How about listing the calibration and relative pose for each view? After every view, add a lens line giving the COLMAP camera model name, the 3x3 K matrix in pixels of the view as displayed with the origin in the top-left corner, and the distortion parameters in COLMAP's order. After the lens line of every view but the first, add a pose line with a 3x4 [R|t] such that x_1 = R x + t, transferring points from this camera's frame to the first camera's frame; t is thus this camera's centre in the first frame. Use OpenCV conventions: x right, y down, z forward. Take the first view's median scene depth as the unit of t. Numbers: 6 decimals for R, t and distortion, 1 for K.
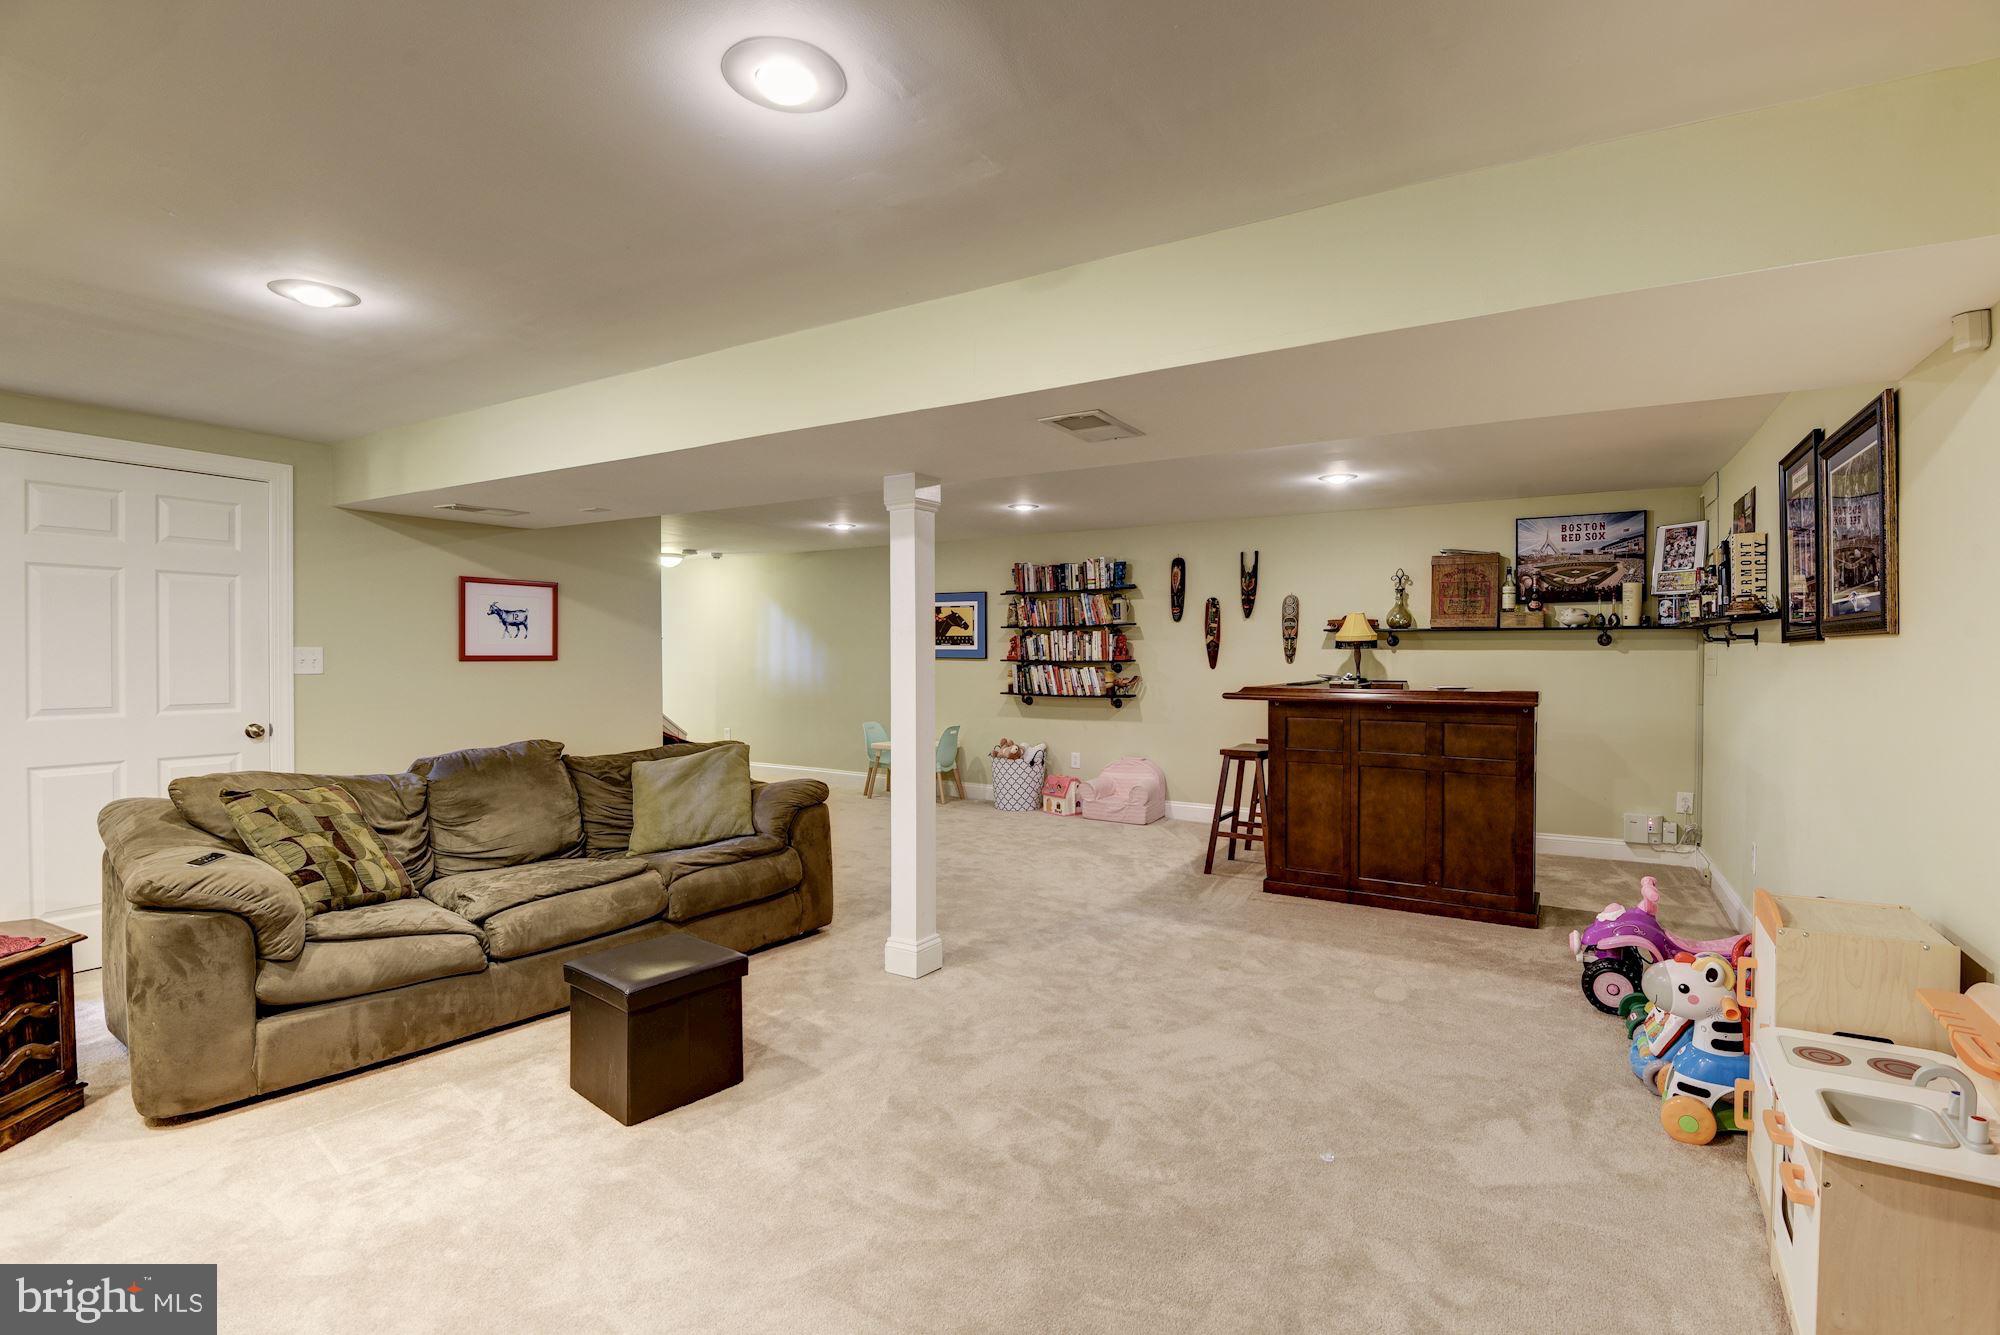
lens RADIAL K [[912.9, 0, 1000.0], [0, 912.9, 667.5], [0, 0, 1]] dist [0.013446, -0.025622]
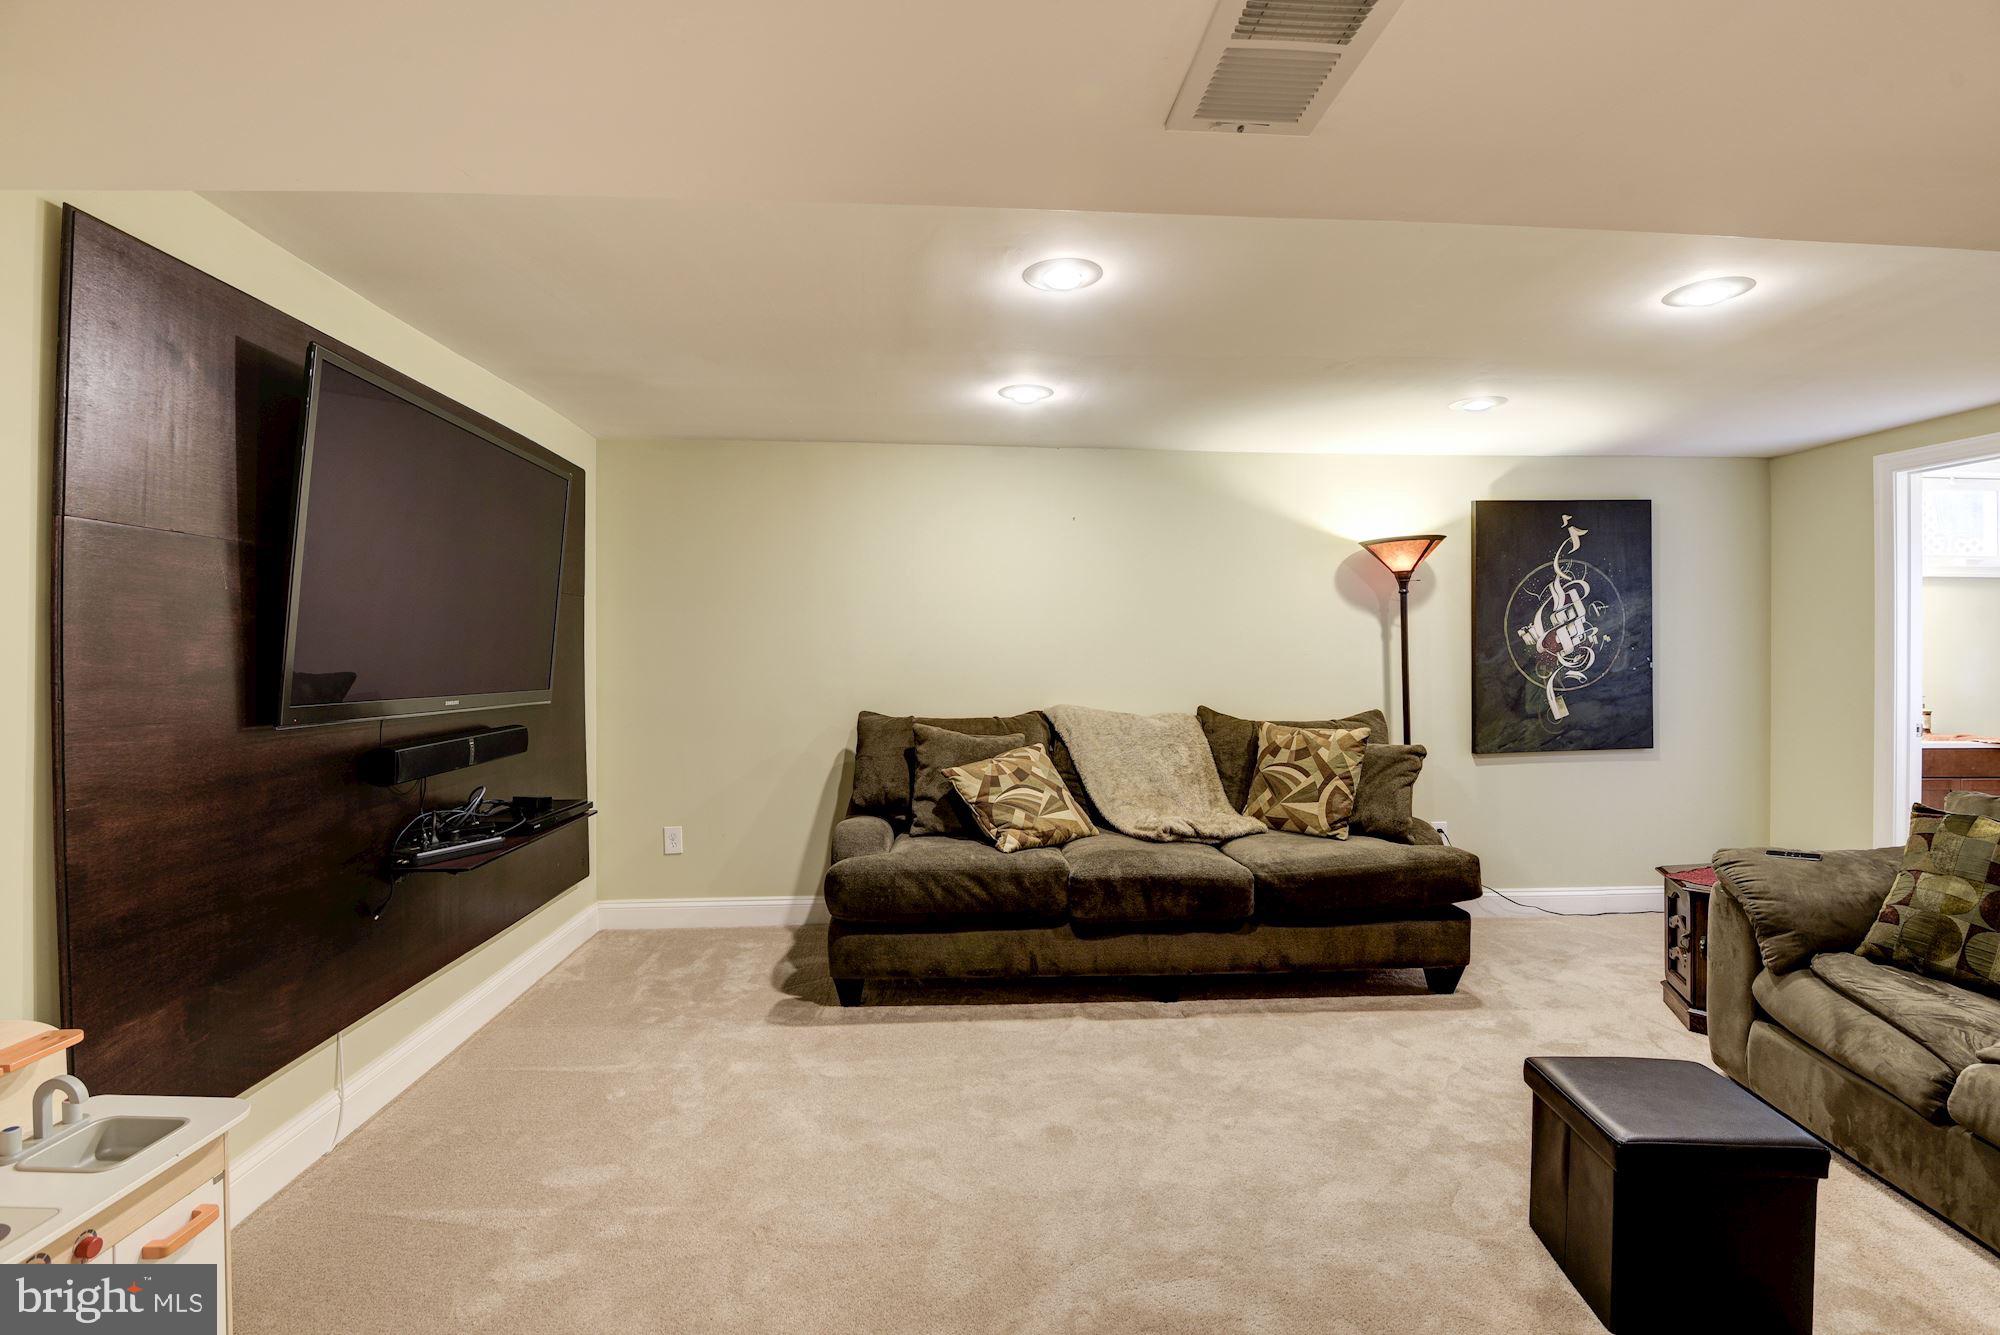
lens RADIAL K [[914.6, 0, 1011.9], [0, 914.6, 656.2], [0, 0, 1]] dist [0.029973, -0.025850]
pose [[-0.806464, 0.000286, -0.591284, 0.292961], [-0.010543, 0.999834, 0.014863, -0.011516], [0.591190, 0.018220, -0.806327, 0.871962]]
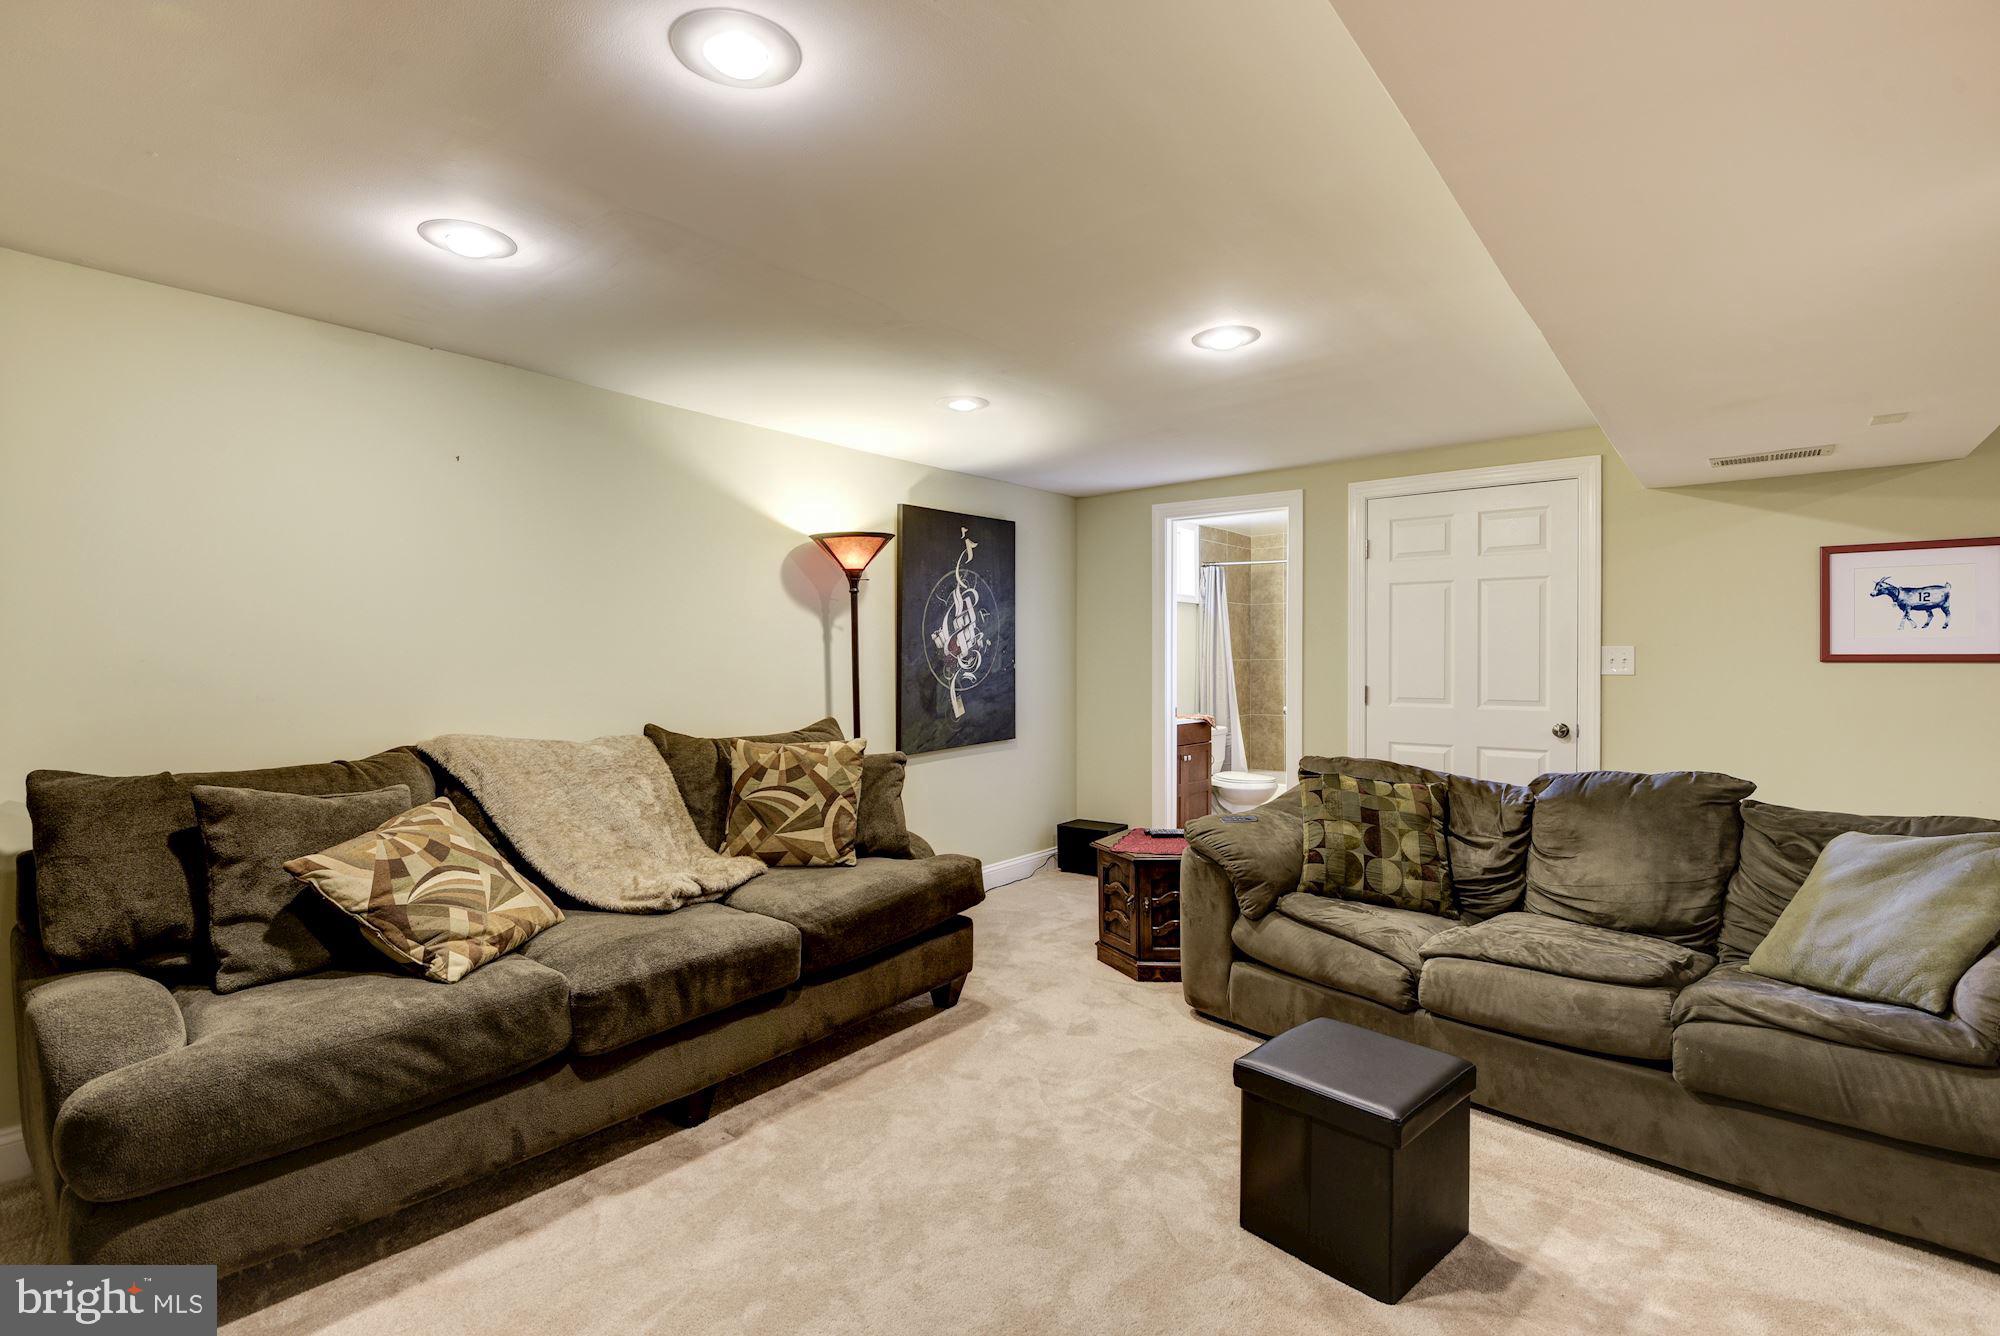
lens RADIAL K [[912.9, 0, 1000.0], [0, 912.9, 668.0], [0, 0, 1]] dist [0.013446, -0.025622]
pose [[-0.119959, 0.011448, -0.992713, 0.270971], [-0.011368, 0.999852, 0.012904, -0.005417], [0.992714, 0.012833, -0.119811, 0.547178]]
